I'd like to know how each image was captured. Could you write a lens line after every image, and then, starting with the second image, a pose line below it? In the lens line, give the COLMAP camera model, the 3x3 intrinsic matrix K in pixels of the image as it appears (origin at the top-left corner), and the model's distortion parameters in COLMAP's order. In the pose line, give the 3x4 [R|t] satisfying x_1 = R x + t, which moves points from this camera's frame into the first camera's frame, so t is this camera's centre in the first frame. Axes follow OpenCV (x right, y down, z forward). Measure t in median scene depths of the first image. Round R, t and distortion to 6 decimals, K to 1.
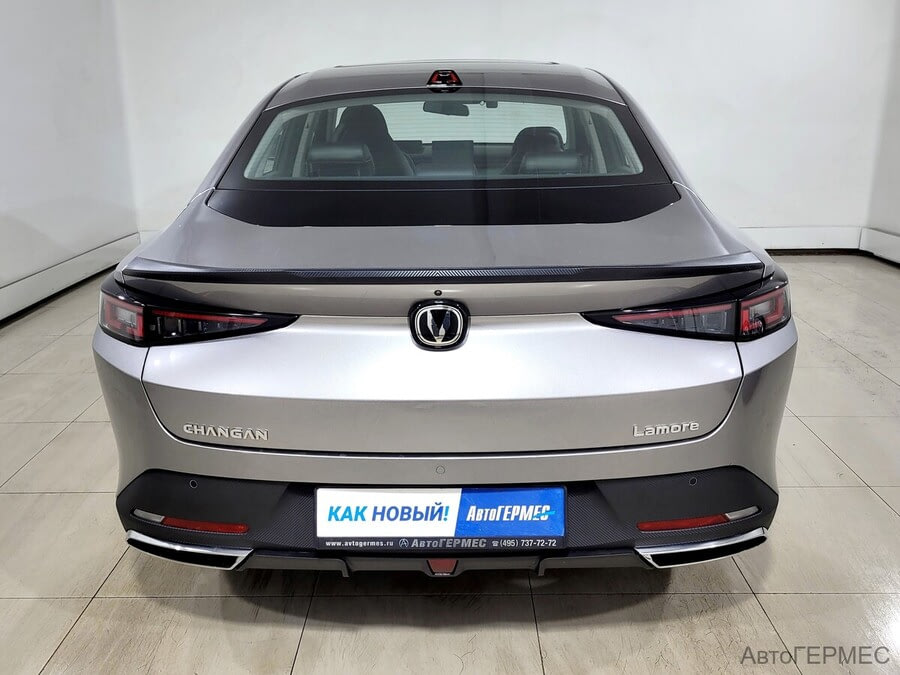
lens RADIAL K [[680.3, 0, 449.6], [0, 680.3, 316.6], [0, 0, 1]] dist [0.014326, 0.005401]
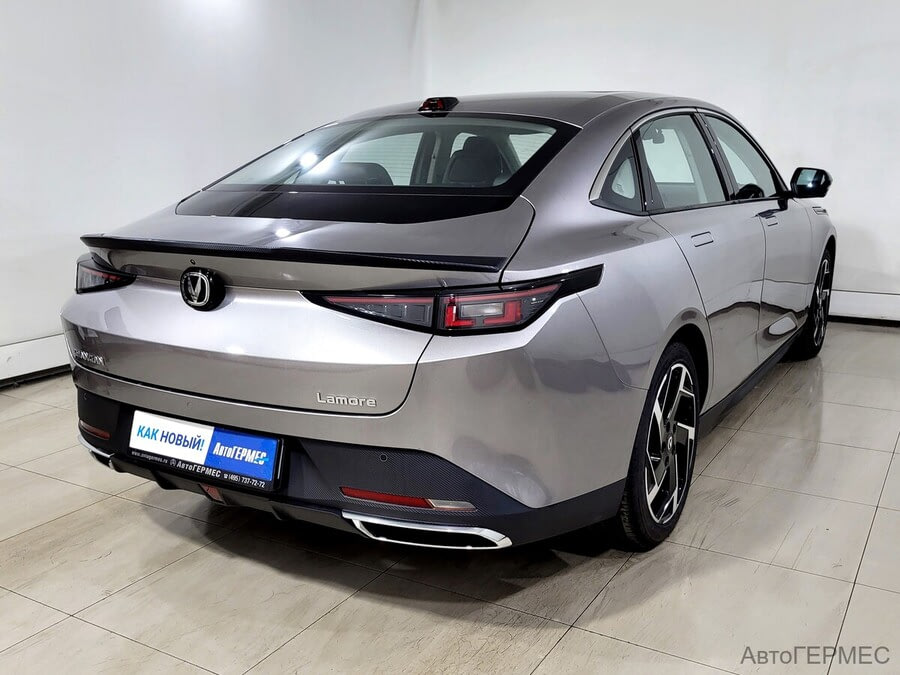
lens RADIAL K [[690.3, 0, 450.0], [0, 690.3, 337.5], [0, 0, 1]] dist [0.015812, 0.002029]
pose [[0.902627, 0.114225, -0.414991, 0.896775], [-0.129642, 0.991520, -0.009064, 0.049143], [0.410436, 0.061981, 0.909780, 0.033360]]
